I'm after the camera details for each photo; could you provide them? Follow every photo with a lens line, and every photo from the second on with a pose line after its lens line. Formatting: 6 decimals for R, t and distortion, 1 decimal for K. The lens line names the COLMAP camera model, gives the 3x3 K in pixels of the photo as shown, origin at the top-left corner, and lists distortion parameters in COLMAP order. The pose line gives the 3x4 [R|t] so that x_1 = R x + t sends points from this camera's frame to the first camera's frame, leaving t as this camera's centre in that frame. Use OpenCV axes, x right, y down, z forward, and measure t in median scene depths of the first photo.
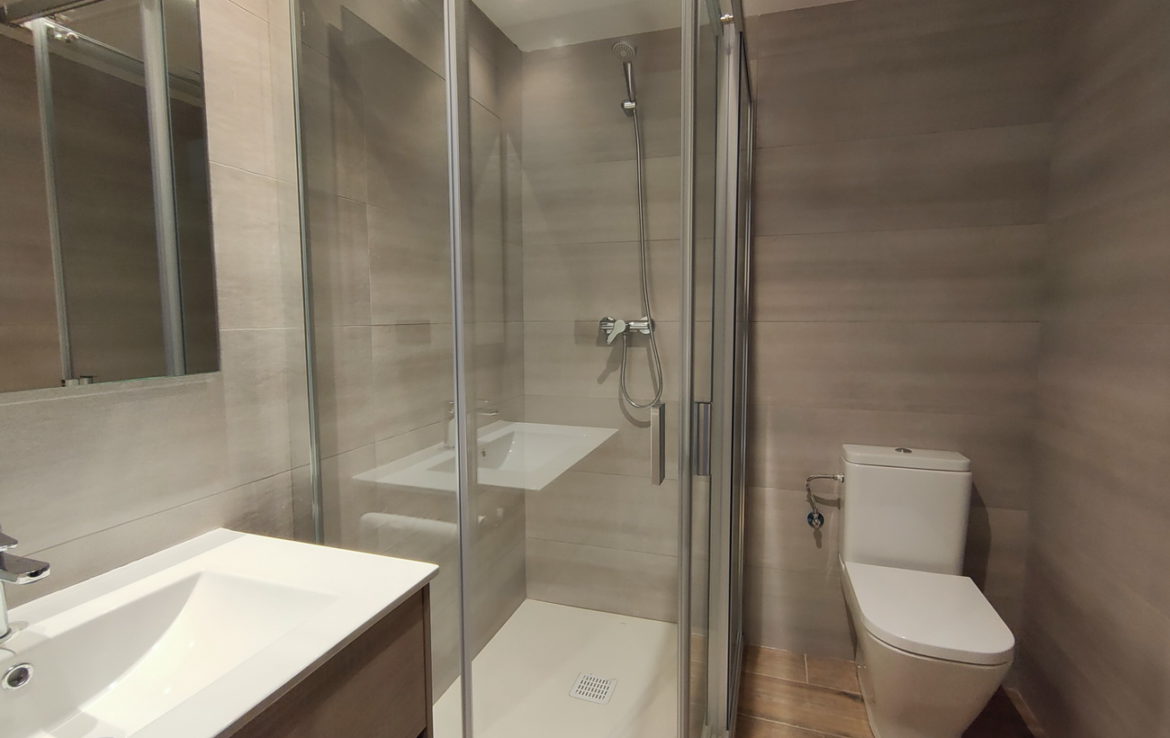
lens RADIAL K [[557.9, 0, 581.7], [0, 557.9, 362.6], [0, 0, 1]] dist [0.010252, -0.000938]
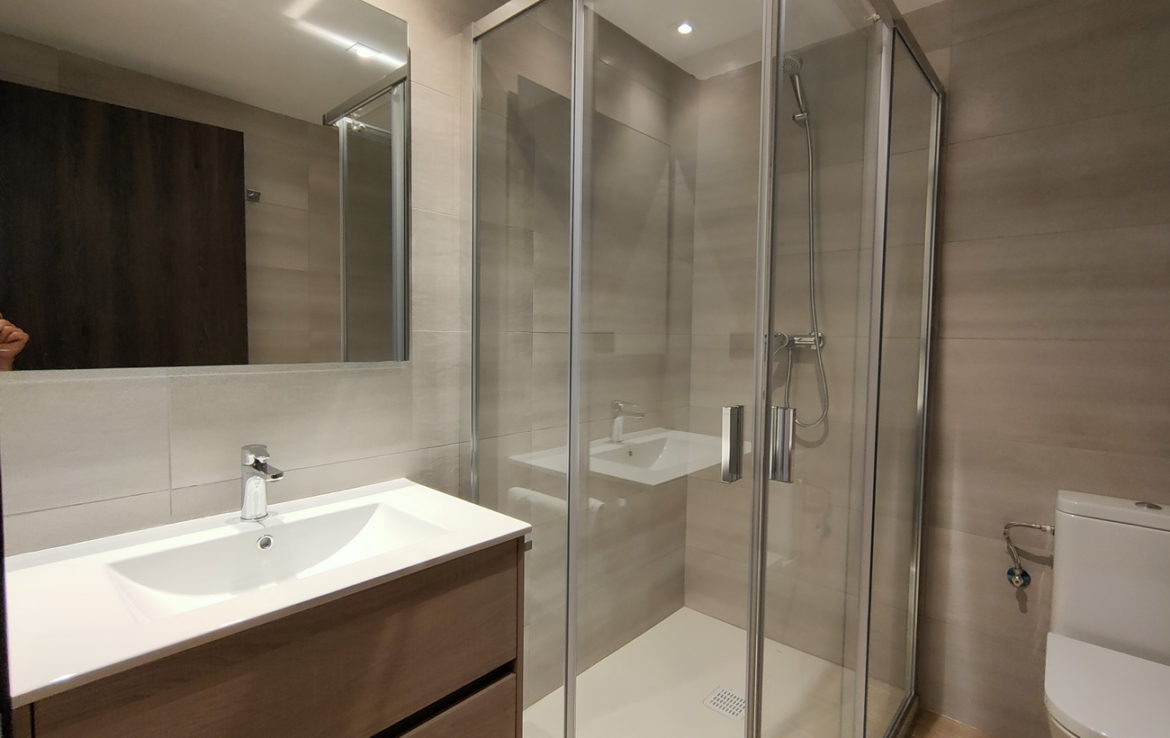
lens RADIAL K [[557.9, 0, 580.8], [0, 557.9, 362.8], [0, 0, 1]] dist [0.010252, -0.000938]
pose [[0.916912, 0.036885, -0.397381, 0.153869], [-0.051255, 0.998357, -0.025597, 0.018920], [0.395784, 0.043838, 0.917297, -0.040638]]
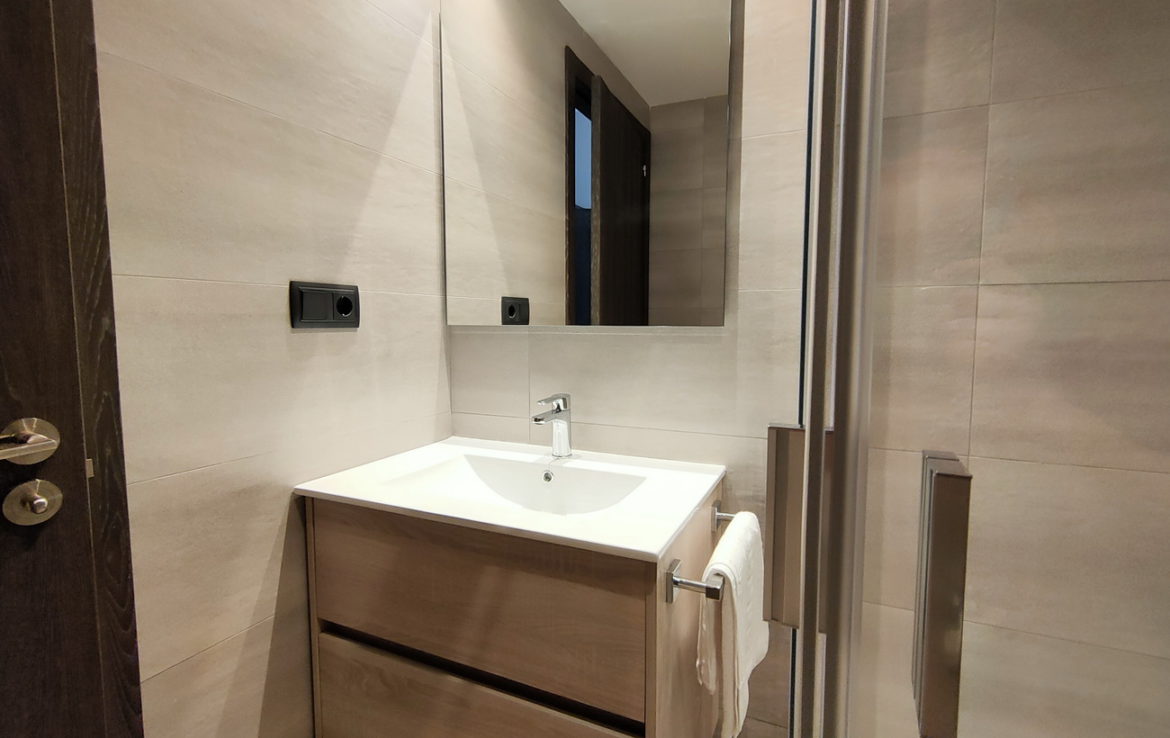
lens RADIAL K [[557.9, 0, 591.6], [0, 557.9, 362.4], [0, 0, 1]] dist [0.010252, -0.000938]
pose [[-0.097279, 0.080835, -0.991969, 0.285057], [-0.084536, 0.992423, 0.089162, 0.004878], [0.991660, 0.092531, -0.089709, 0.477952]]
